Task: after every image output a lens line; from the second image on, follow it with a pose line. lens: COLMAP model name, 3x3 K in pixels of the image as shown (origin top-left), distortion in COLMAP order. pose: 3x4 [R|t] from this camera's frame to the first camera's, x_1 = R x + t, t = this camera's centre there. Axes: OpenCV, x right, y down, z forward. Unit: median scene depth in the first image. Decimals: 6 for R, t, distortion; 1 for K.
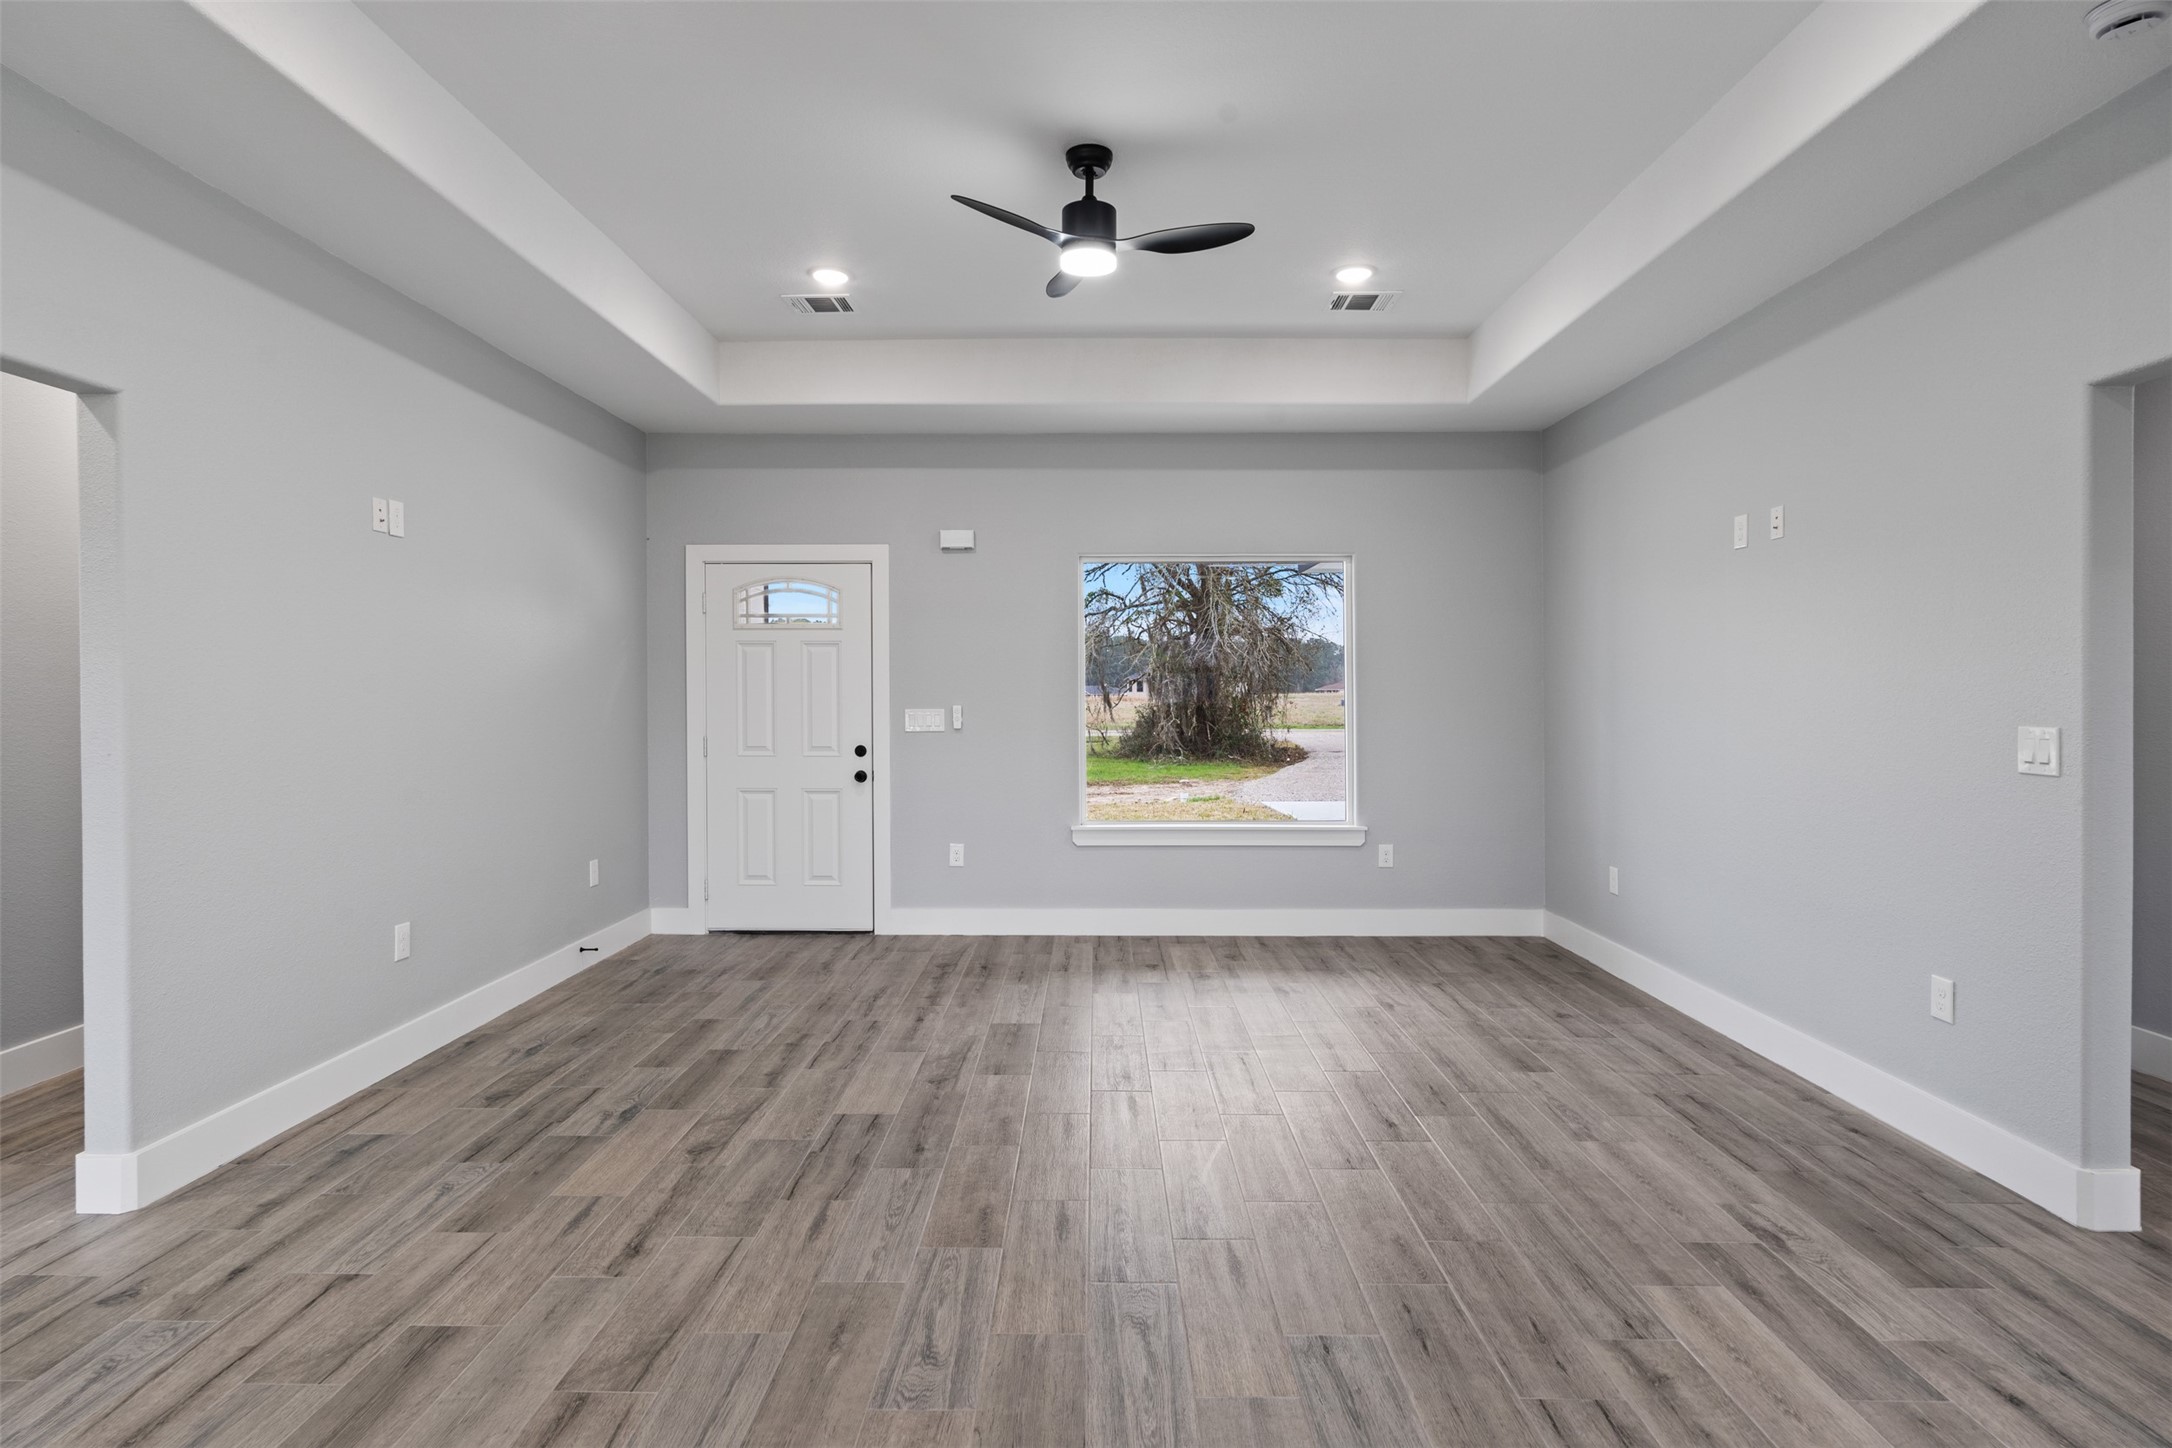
lens RADIAL K [[1121.1, 0, 1077.6], [0, 1121.1, 699.6], [0, 0, 1]] dist [-0.001933, 0.000694]
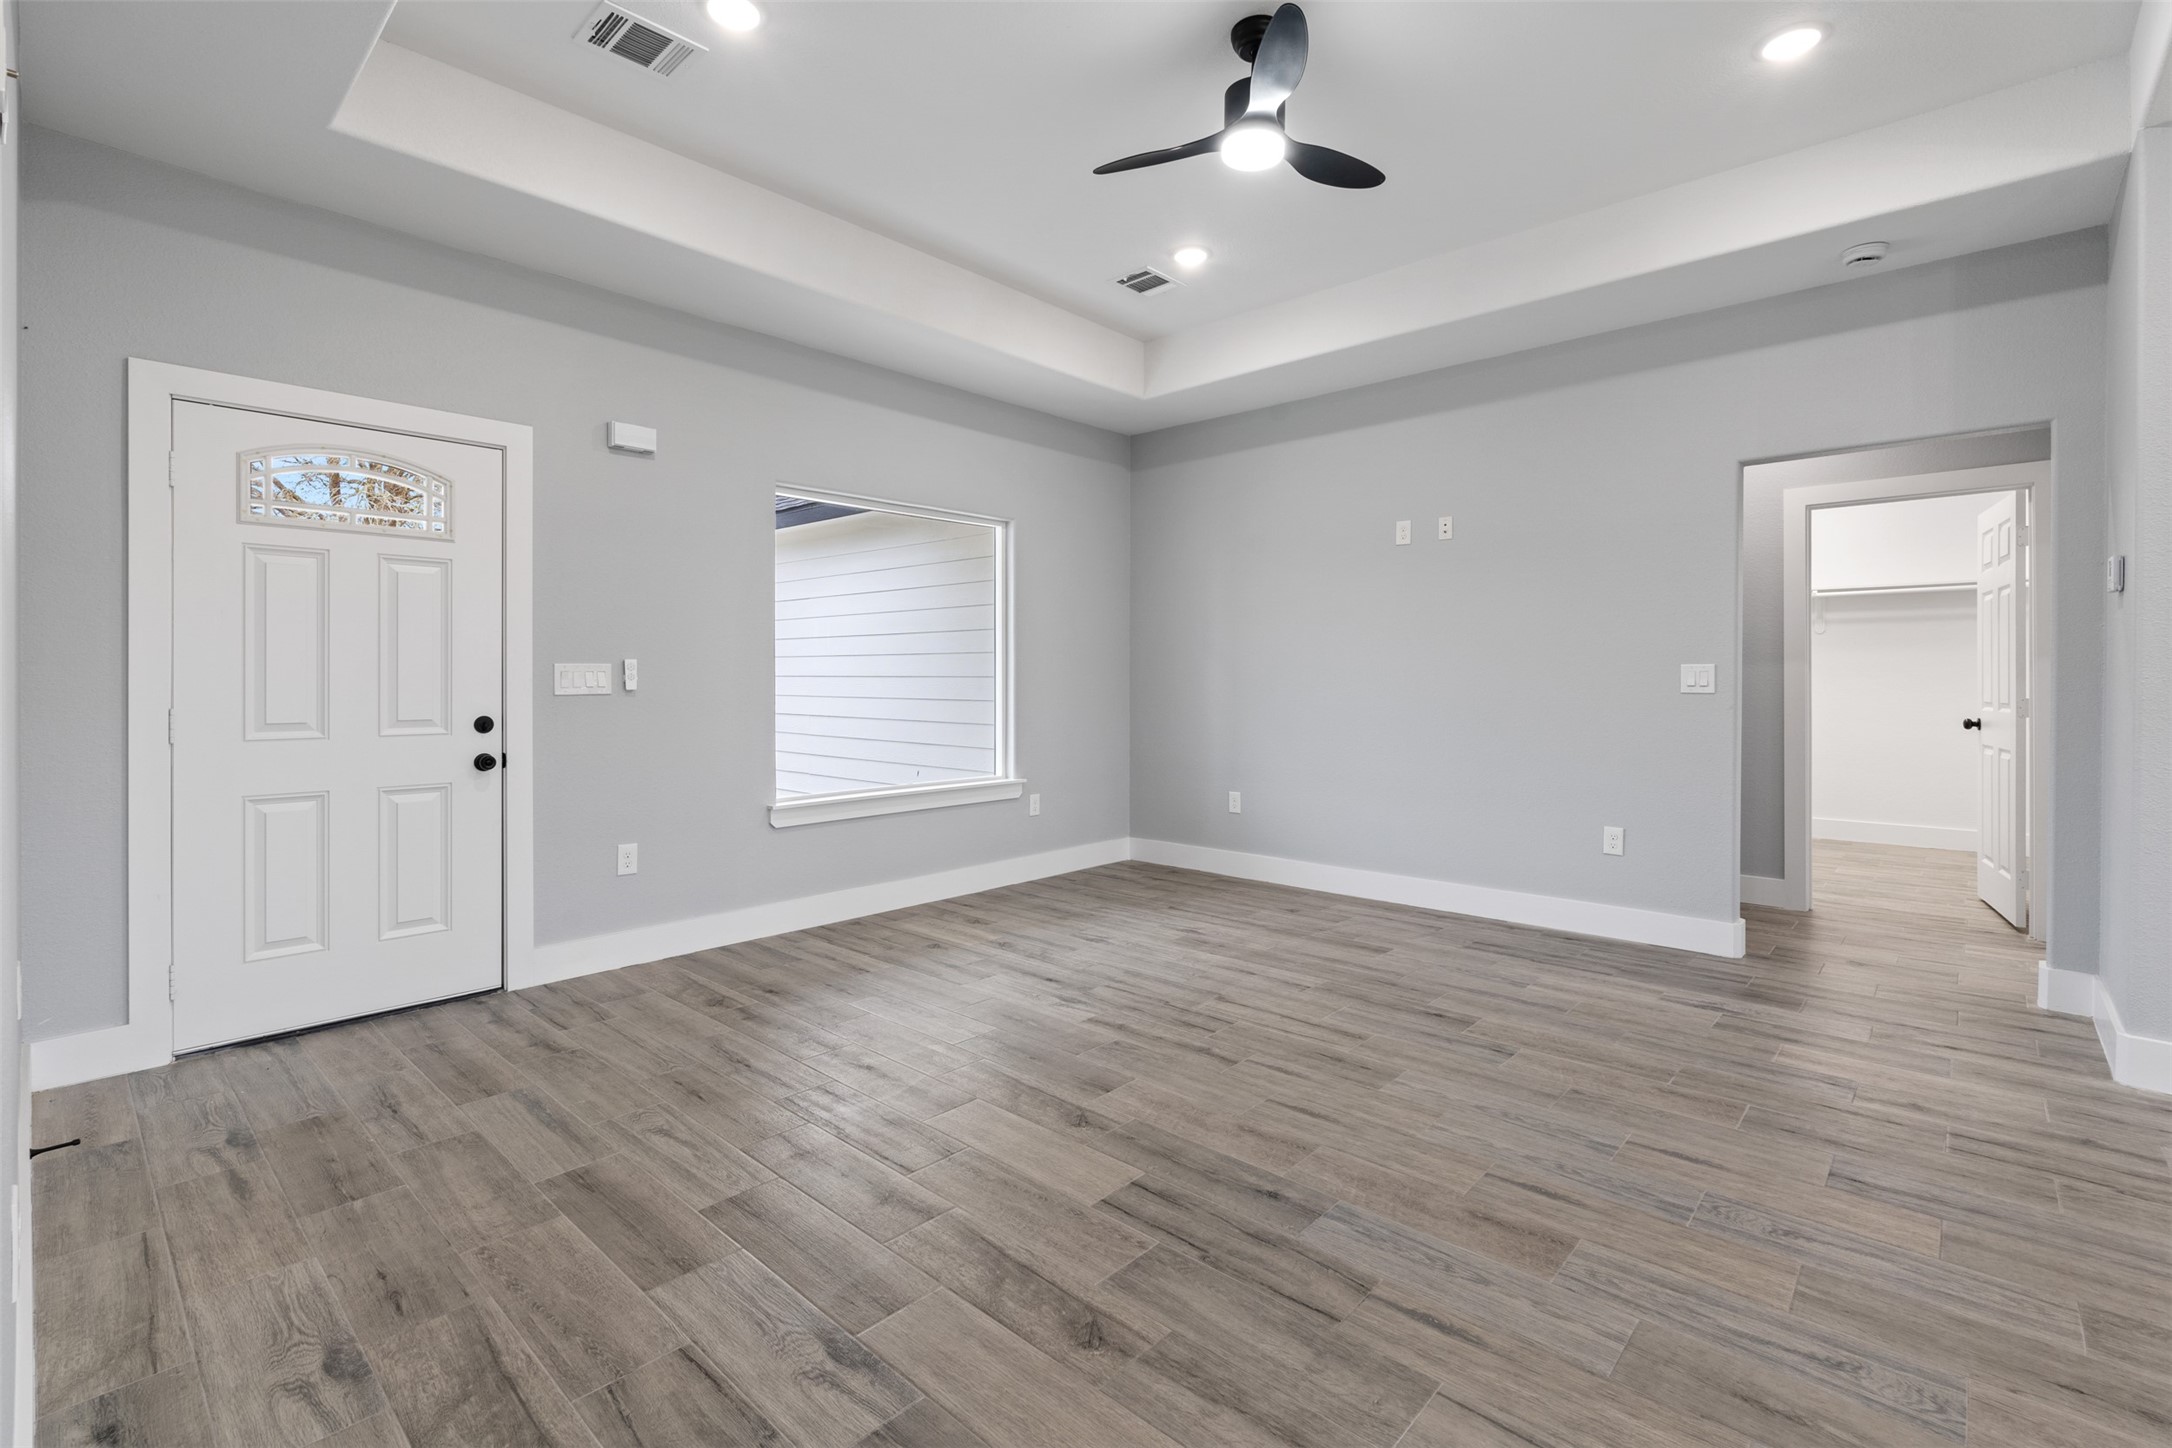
lens RADIAL K [[978.1, 0, 1073.7], [0, 978.1, 681.1], [0, 0, 1]] dist [-0.004643, -0.000155]
pose [[0.667203, -0.001871, 0.744873, -0.453114], [0.005059, 0.999985, -0.002019, 0.026103], [-0.744859, 0.005115, 0.667203, 0.394226]]
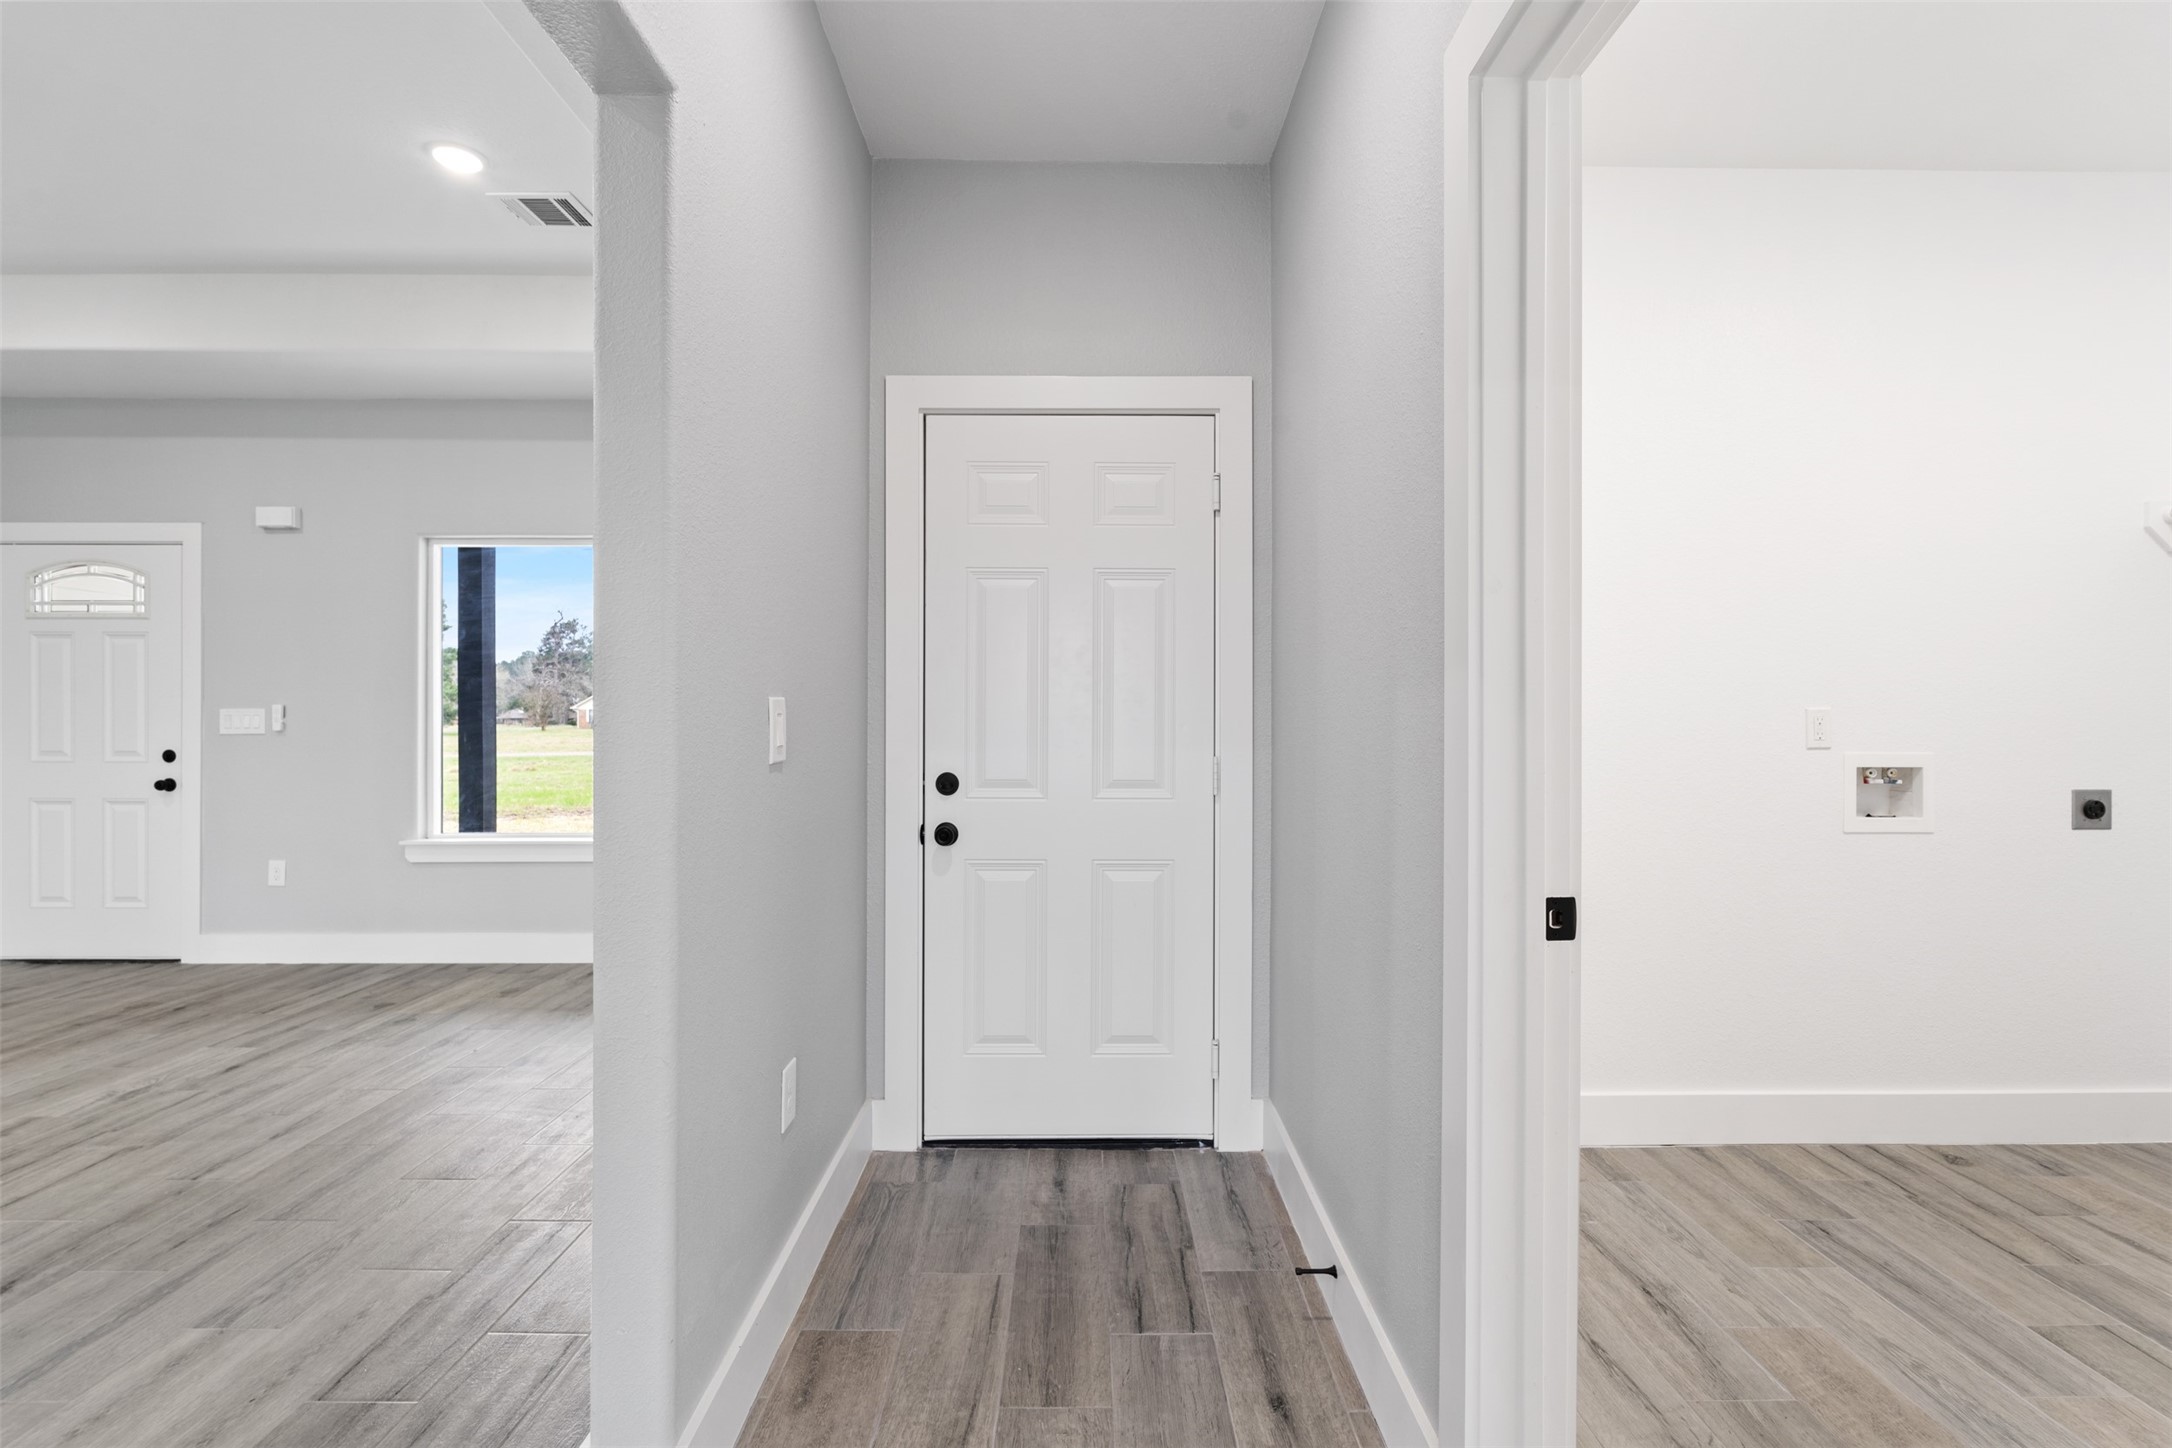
lens RADIAL K [[965.4, 0, 1086.0], [0, 965.4, 724.0], [0, 0, 1]] dist [0.001971, 0.000687]
pose [[0.999903, 0.002868, 0.013631, 0.598279], [-0.002845, 0.999994, -0.001749, 0.022802], [-0.013636, 0.001710, 0.999906, 0.259896]]
